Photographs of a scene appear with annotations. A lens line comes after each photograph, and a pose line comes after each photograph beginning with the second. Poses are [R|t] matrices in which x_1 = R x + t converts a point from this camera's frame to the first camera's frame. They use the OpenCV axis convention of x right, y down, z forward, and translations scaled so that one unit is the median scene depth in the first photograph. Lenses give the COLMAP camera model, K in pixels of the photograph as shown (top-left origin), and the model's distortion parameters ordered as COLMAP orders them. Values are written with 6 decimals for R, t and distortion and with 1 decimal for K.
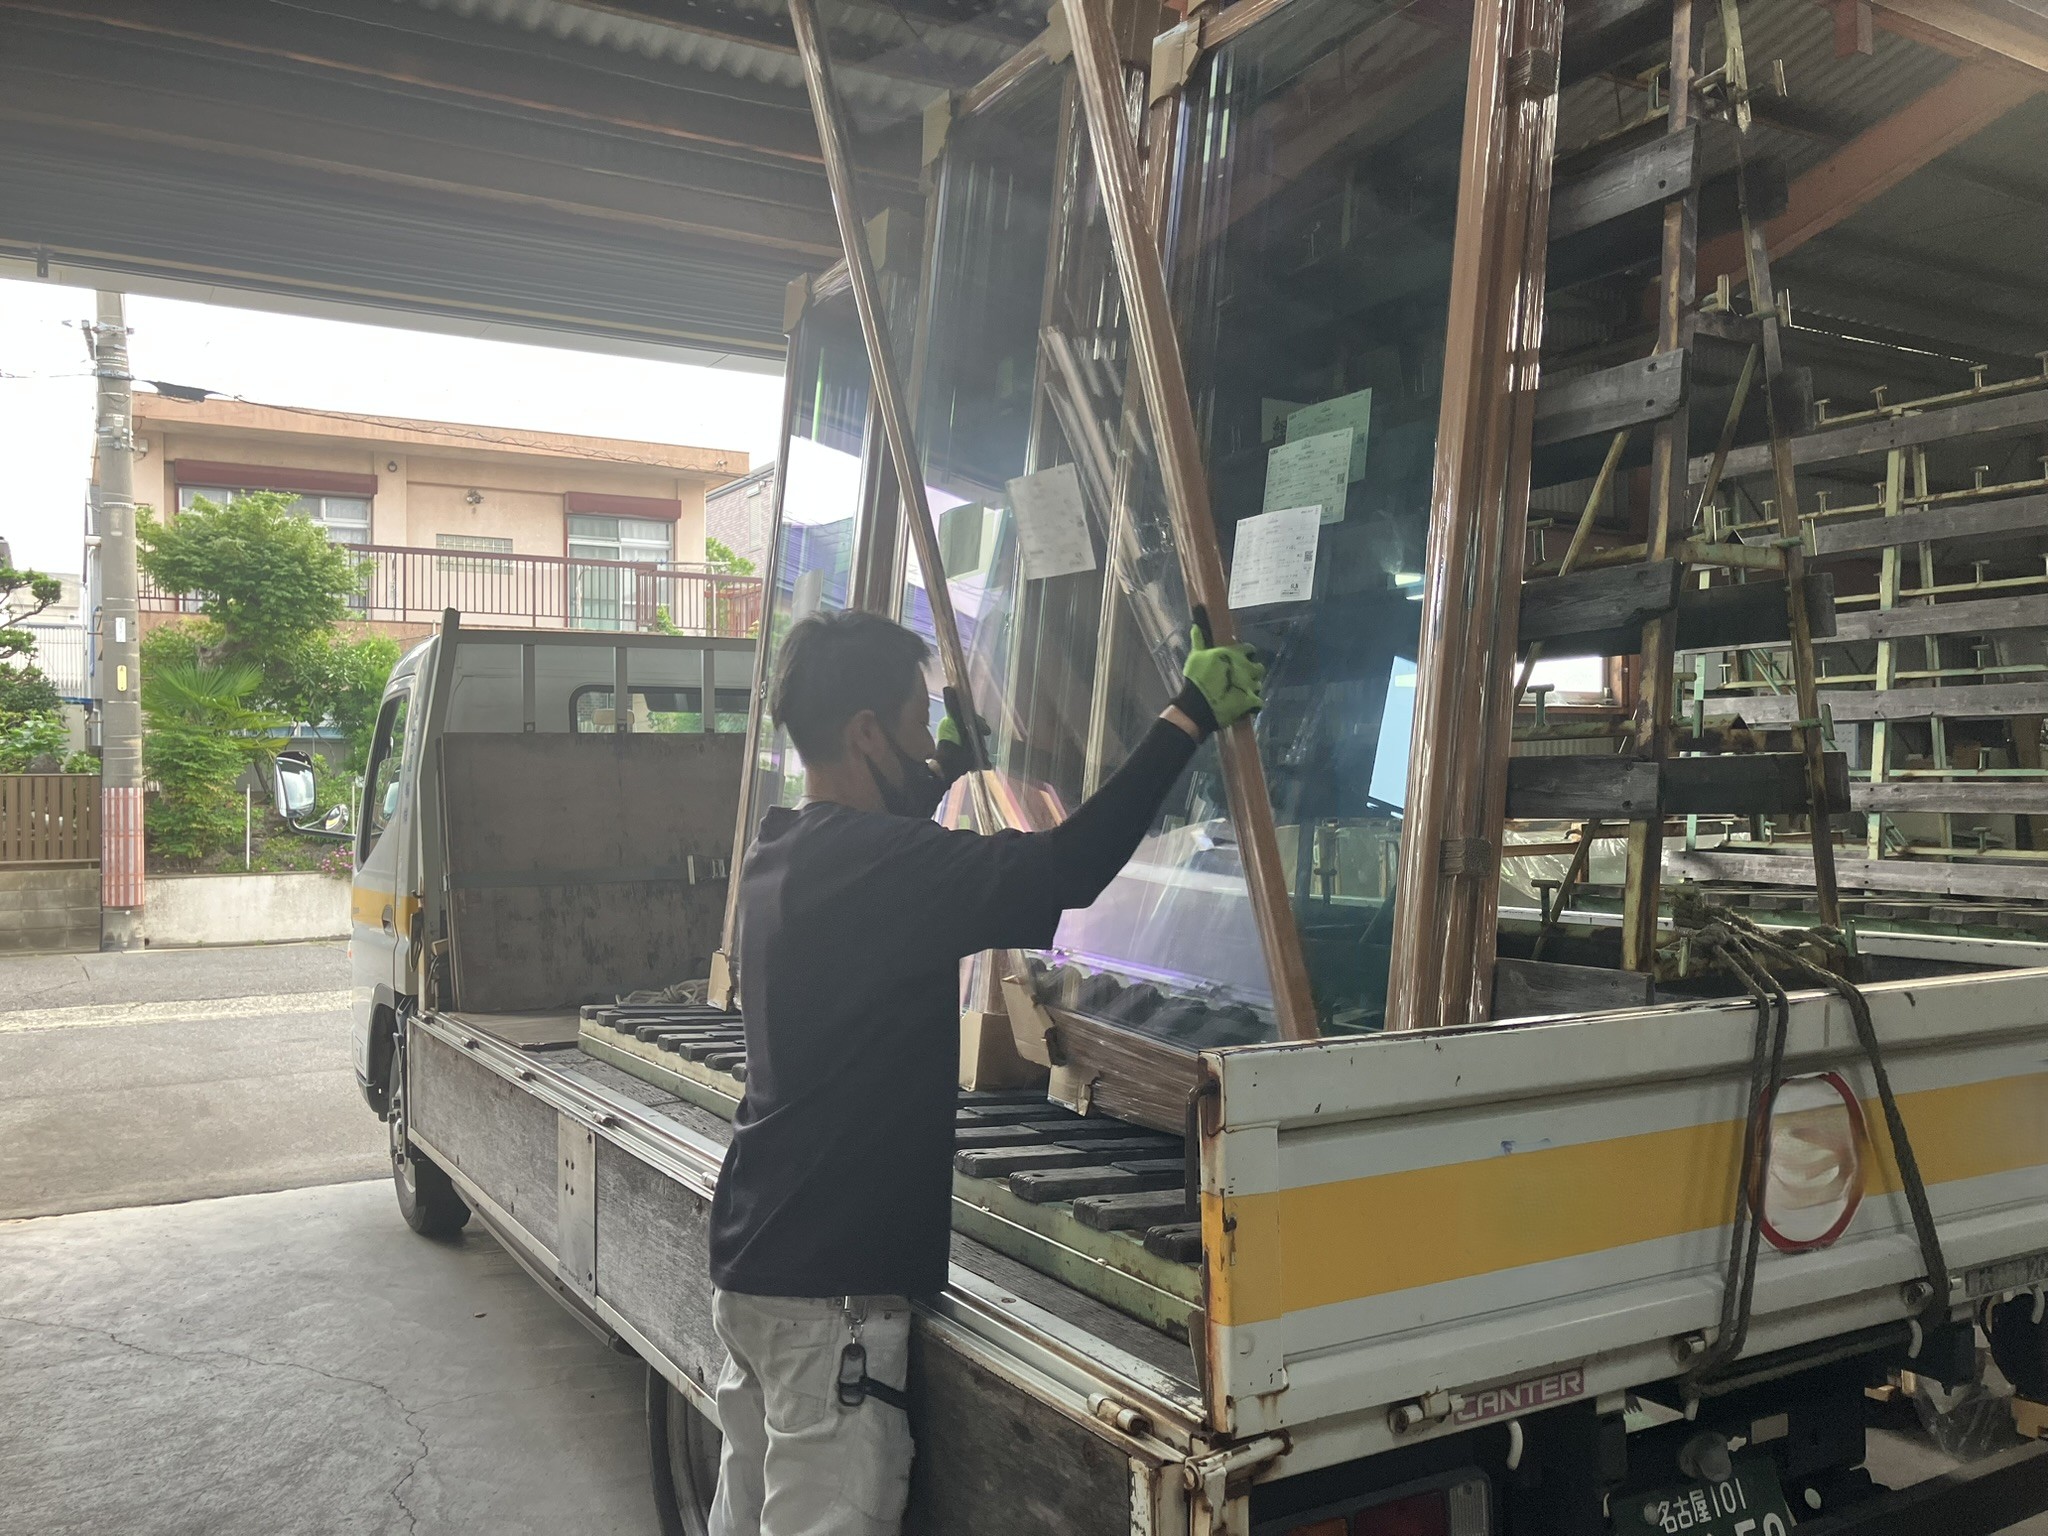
lens RADIAL K [[1684.3, 0, 1015.3], [0, 1684.3, 768.1], [0, 0, 1]] dist [0.010008, -0.001095]
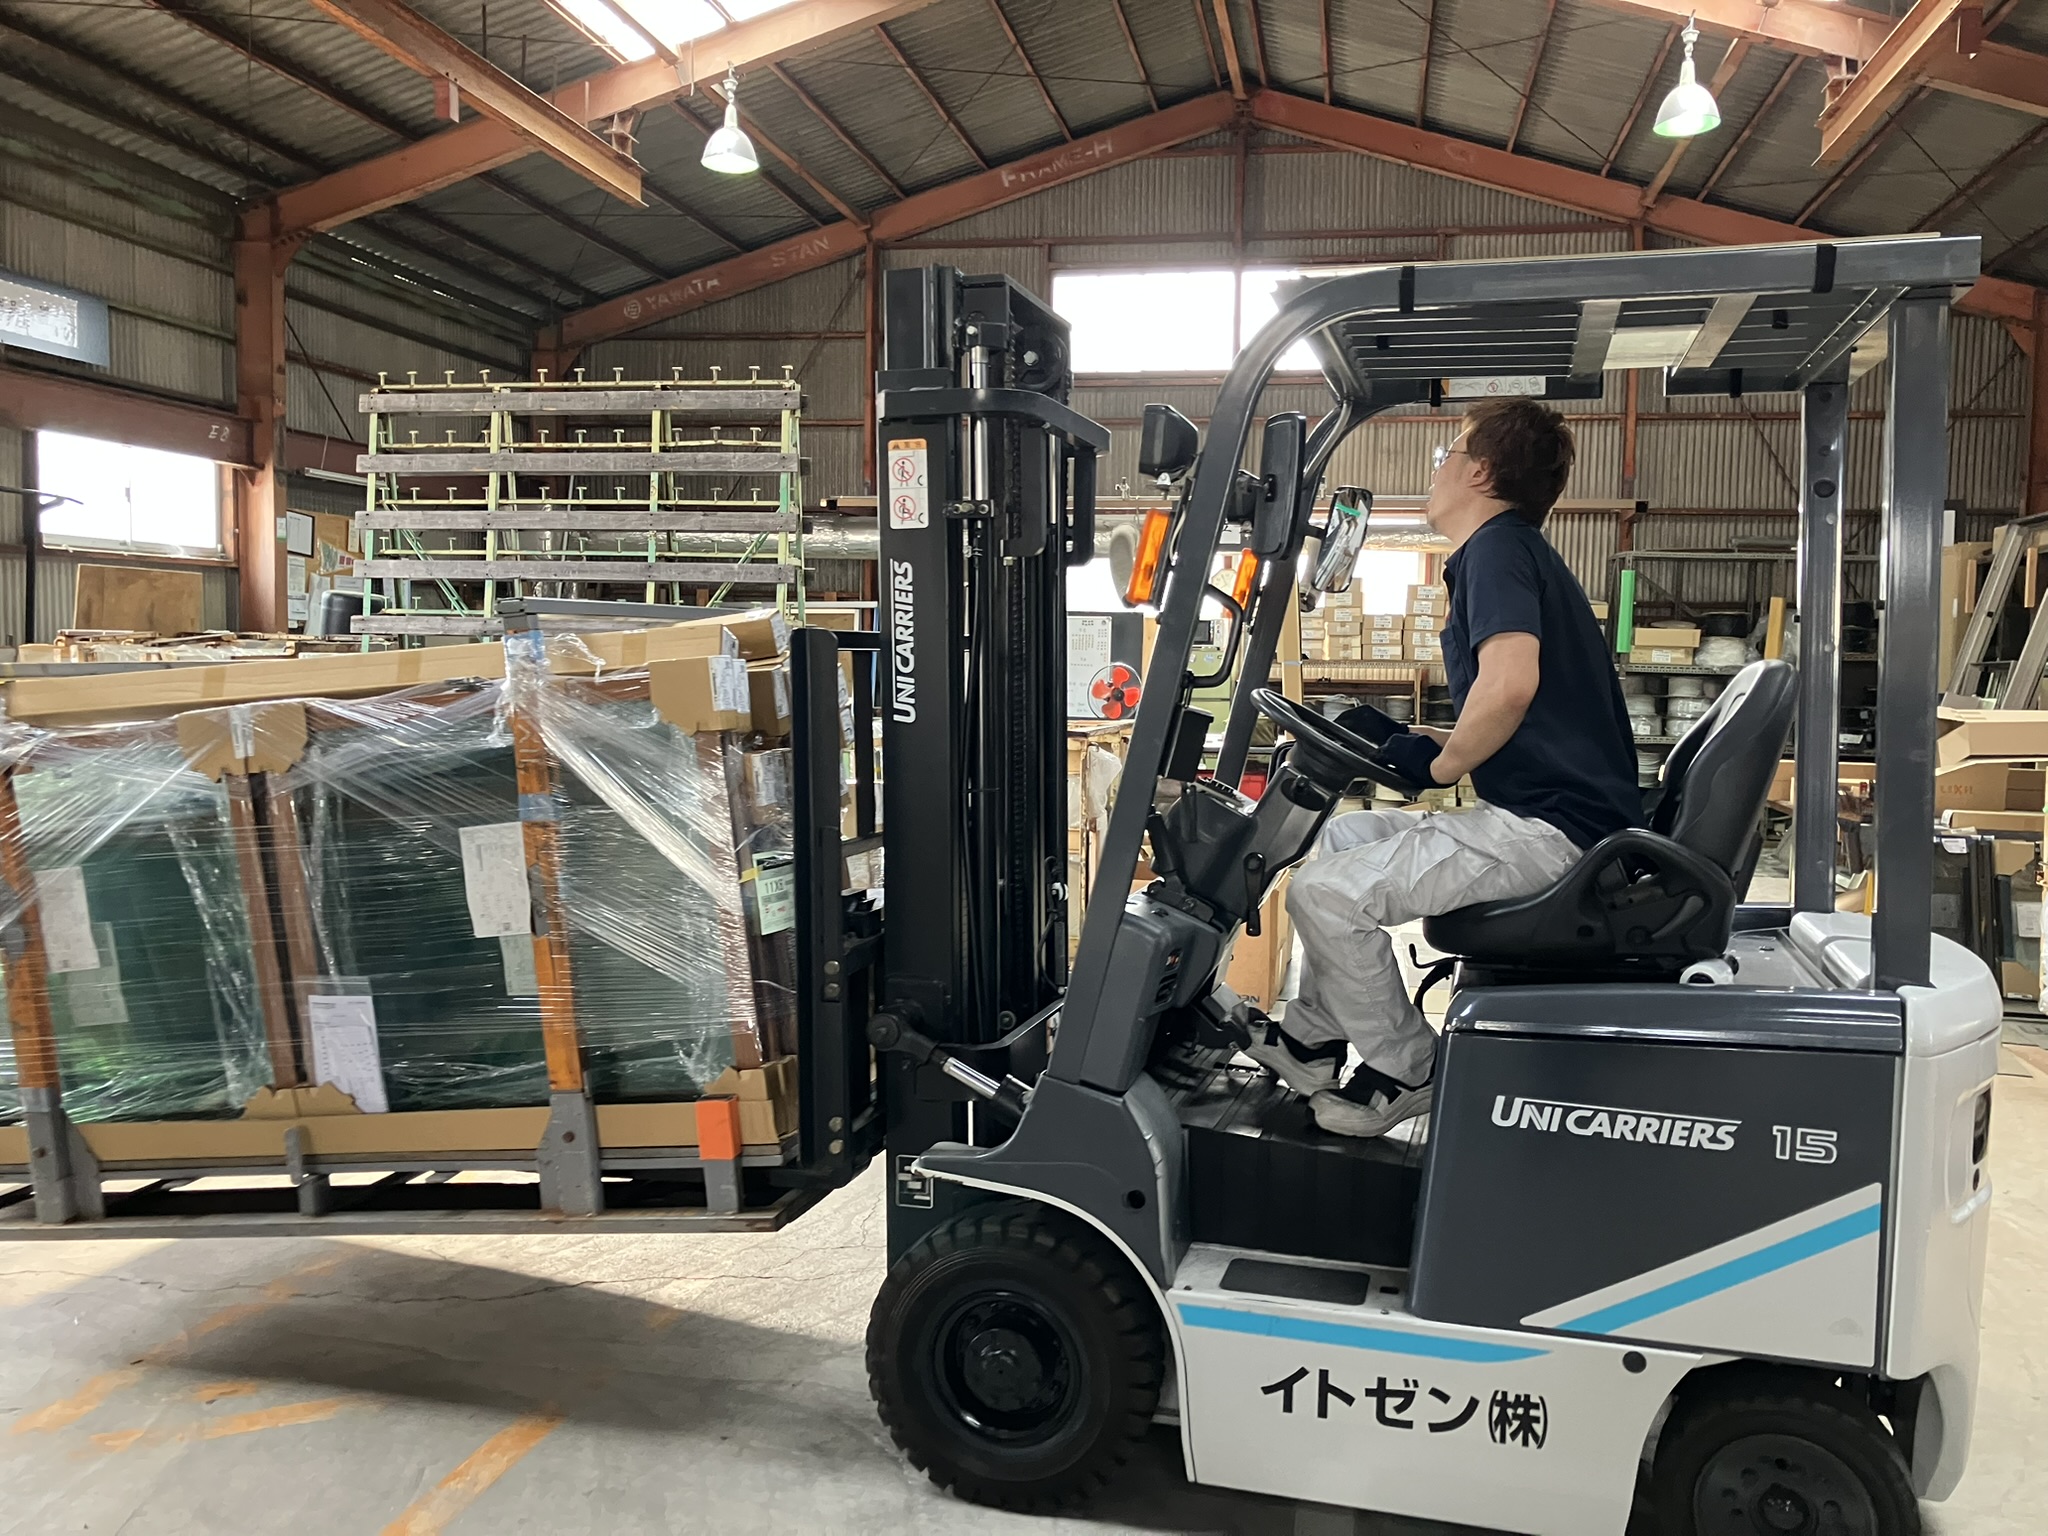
lens RADIAL K [[1684.3, 0, 1018.5], [0, 1684.3, 769.1], [0, 0, 1]] dist [0.010008, -0.001095]
pose [[0.656609, -0.033894, 0.753470, -0.383725], [-0.026960, 0.997297, 0.068357, 0.029374], [-0.753749, -0.065197, 0.653920, -0.462785]]
